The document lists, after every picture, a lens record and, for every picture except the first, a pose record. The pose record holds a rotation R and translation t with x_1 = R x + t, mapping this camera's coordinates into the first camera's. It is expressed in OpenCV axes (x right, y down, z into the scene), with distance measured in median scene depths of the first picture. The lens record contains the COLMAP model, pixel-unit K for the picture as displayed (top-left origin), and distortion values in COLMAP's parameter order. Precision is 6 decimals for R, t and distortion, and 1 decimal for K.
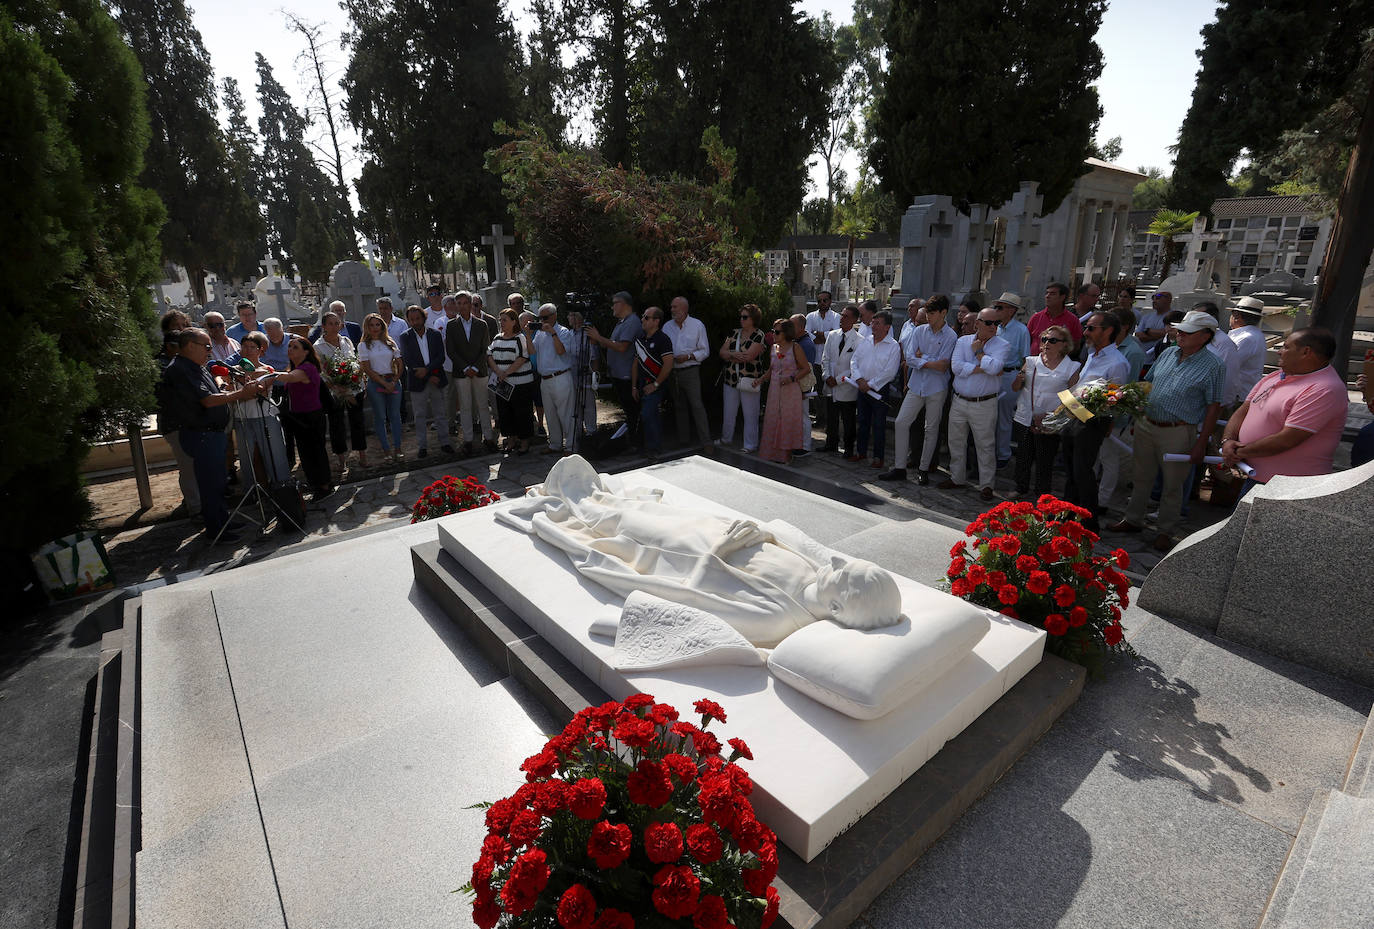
lens RADIAL K [[656.0, 0, 672.0], [0, 656.0, 461.4], [0, 0, 1]] dist [-0.045853, 0.016051]
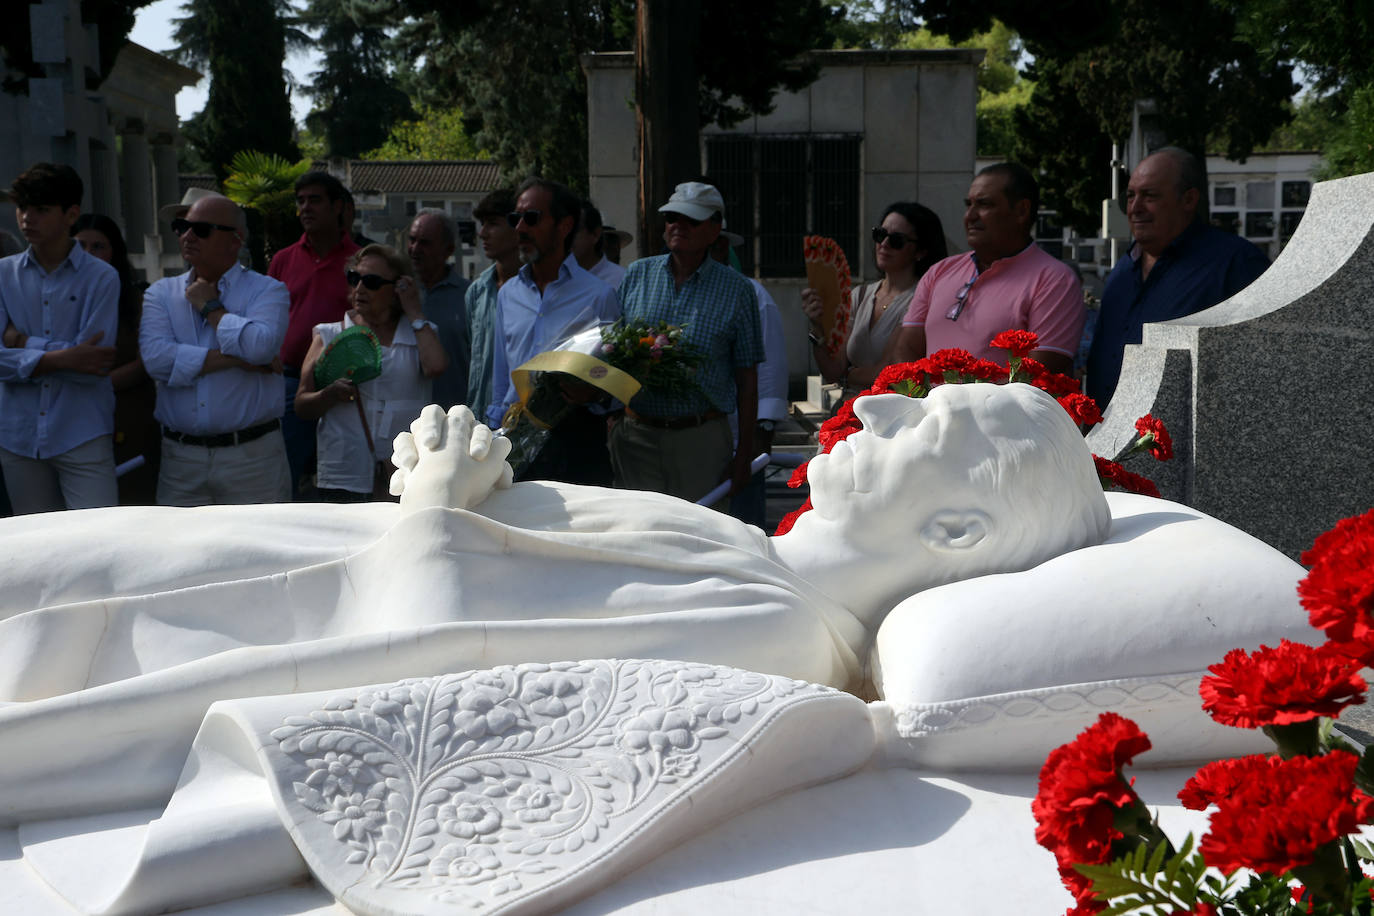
lens RADIAL K [[1804.7, 0, 681.9], [0, 1804.7, 464.7], [0, 0, 1]] dist [0.135524, 0.000000]
pose [[0.619620, -0.060219, 0.782589, -0.139376], [0.231099, 0.966853, -0.108576, 0.071205], [-0.750110, 0.248131, 0.612998, 0.155466]]
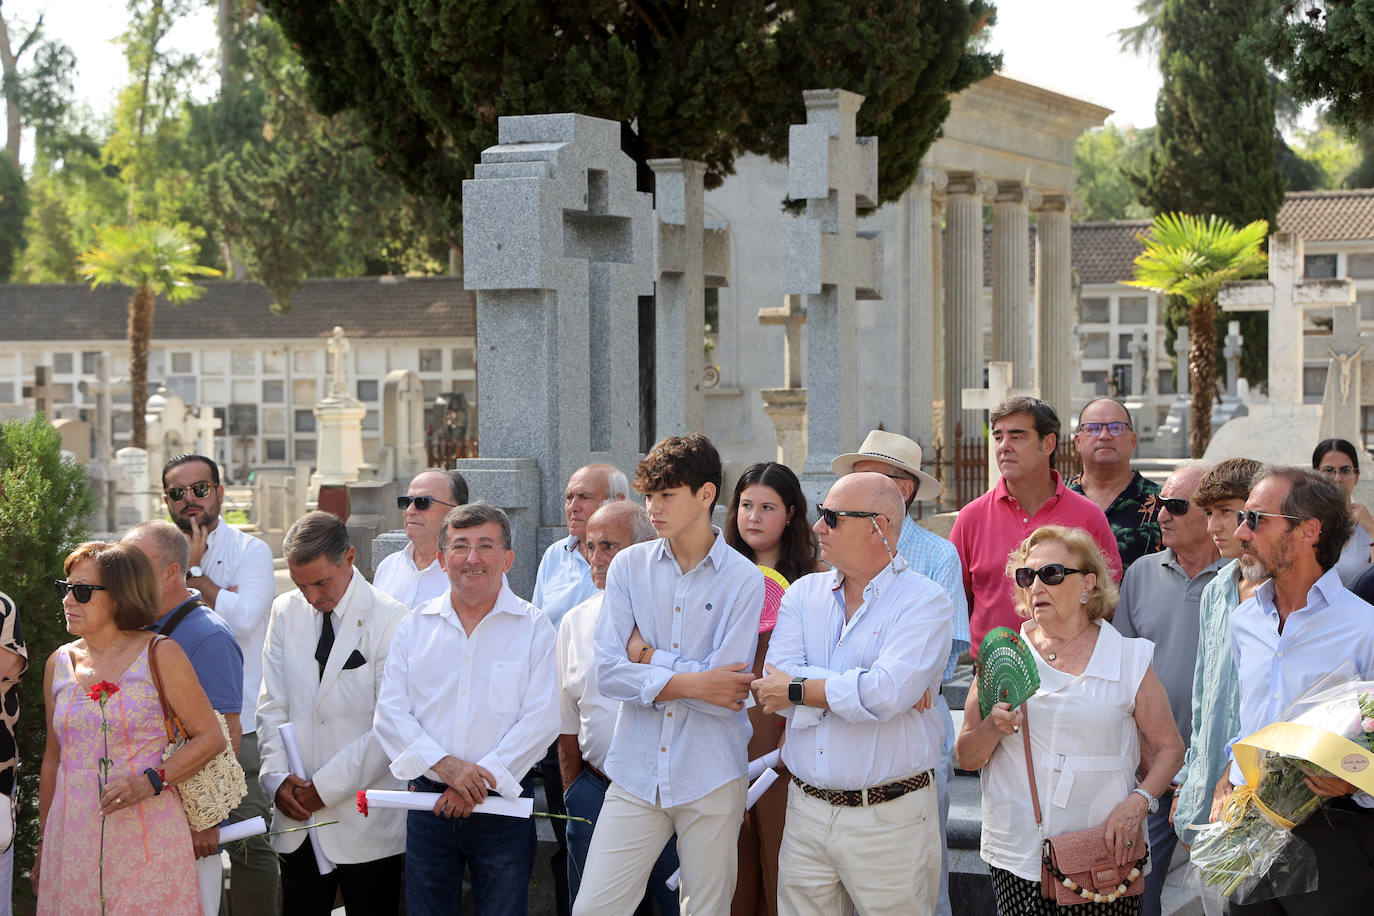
lens RADIAL K [[2742.0, 0, 685.1], [0, 2742.0, 459.1], [0, 0, 1]] dist [0.287353, 0.000000]
pose [[0.892258, -0.002150, 0.451521, -0.102347], [0.125319, 0.961881, -0.243064, 0.034191], [-0.433786, 0.273460, 0.858516, -0.009677]]
